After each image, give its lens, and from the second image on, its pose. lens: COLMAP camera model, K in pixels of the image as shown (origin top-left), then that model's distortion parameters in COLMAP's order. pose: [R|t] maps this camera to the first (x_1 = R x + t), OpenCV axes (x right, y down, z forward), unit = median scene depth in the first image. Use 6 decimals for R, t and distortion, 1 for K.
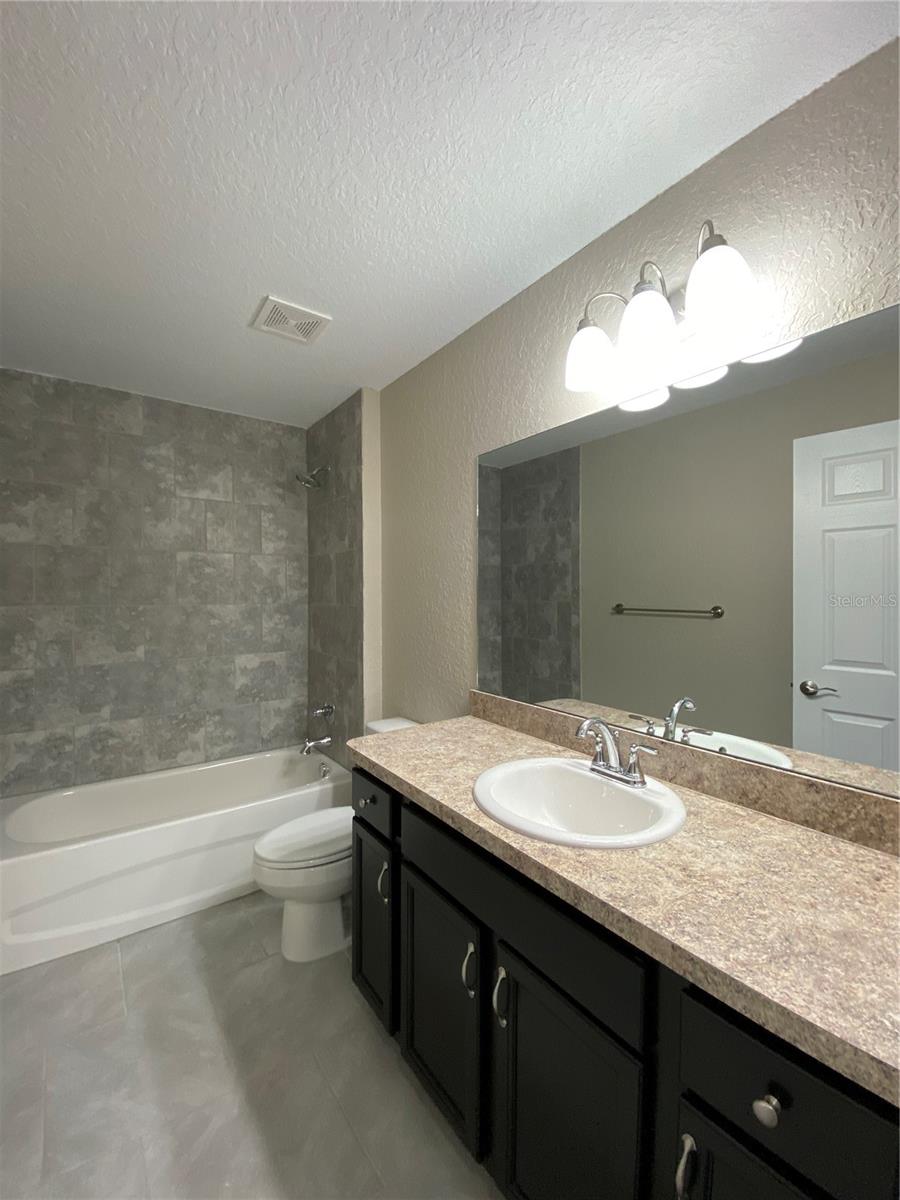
lens RADIAL K [[486.7, 0, 447.9], [0, 486.7, 595.4], [0, 0, 1]] dist [0.011263, -0.014959]
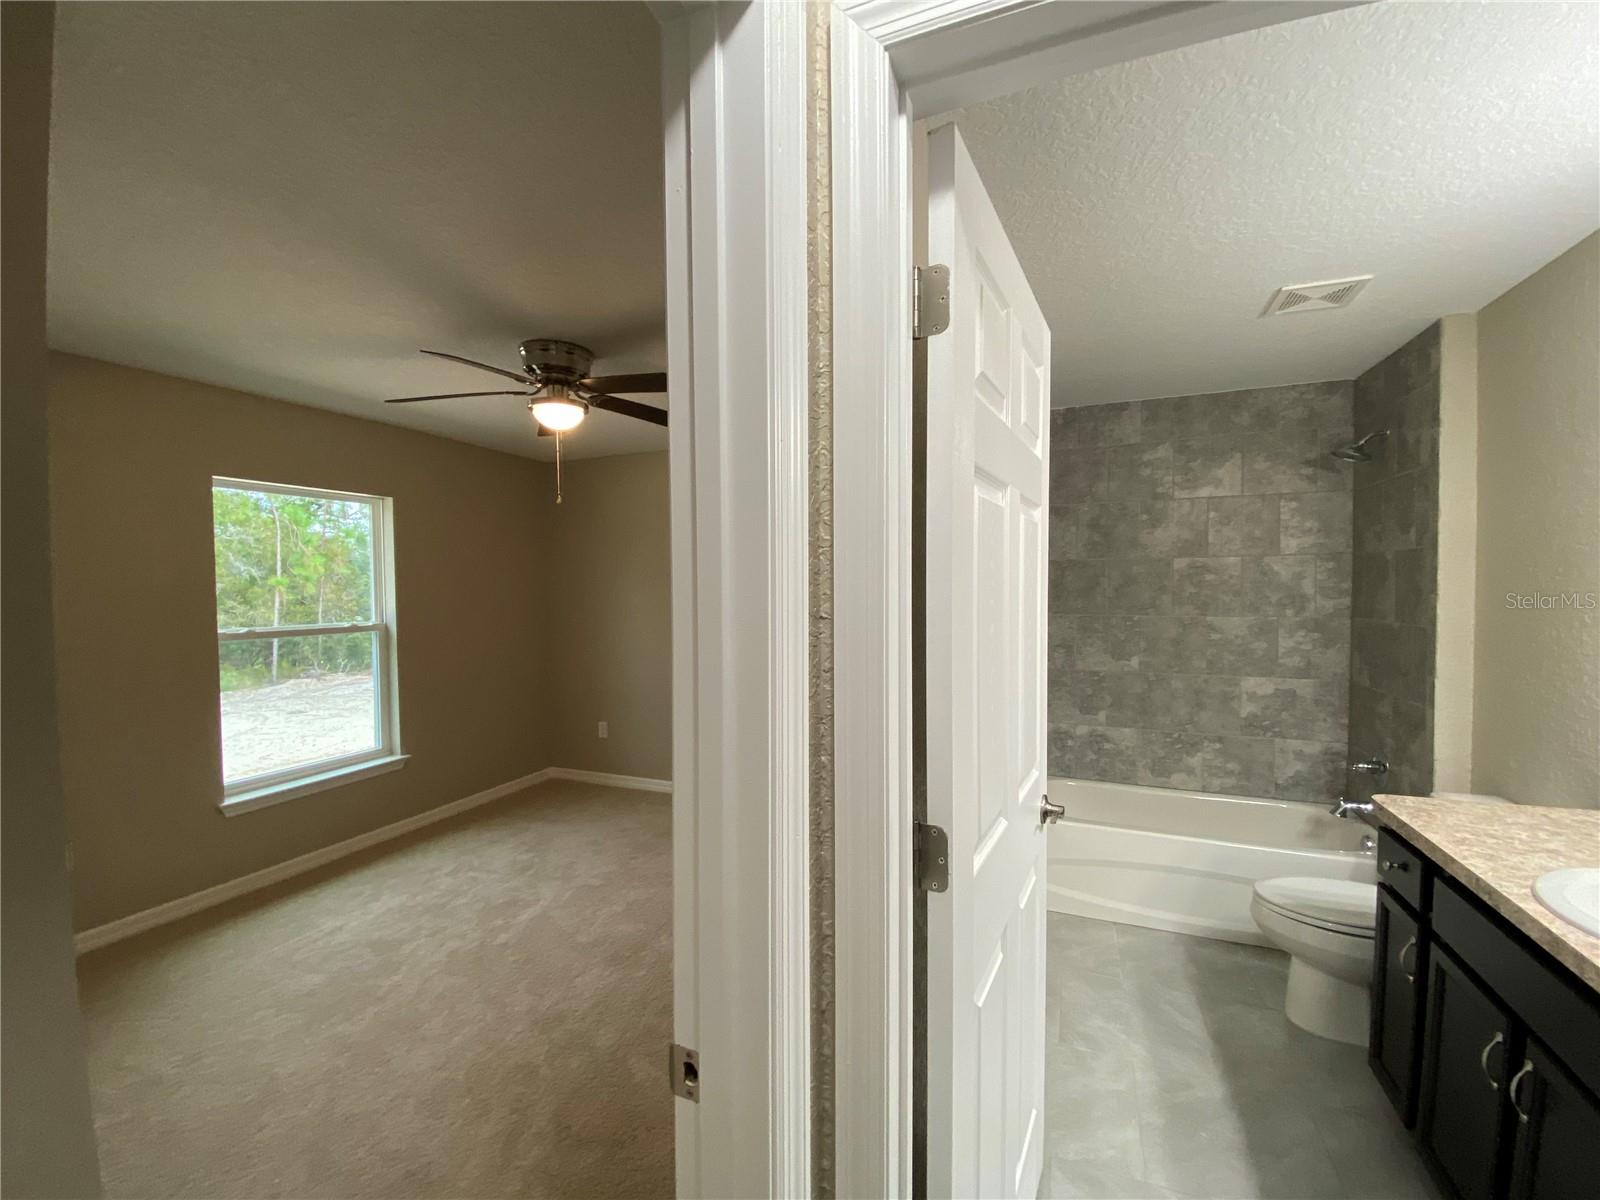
lens RADIAL K [[649.0, 0, 800.0], [0, 649.0, 607.4], [0, 0, 1]] dist [0.011263, -0.014959]
pose [[0.523169, 0.026927, -0.851804, 0.142544], [0.002350, 0.999451, 0.033037, -0.042736], [0.852226, -0.019286, 0.522818, -0.281003]]
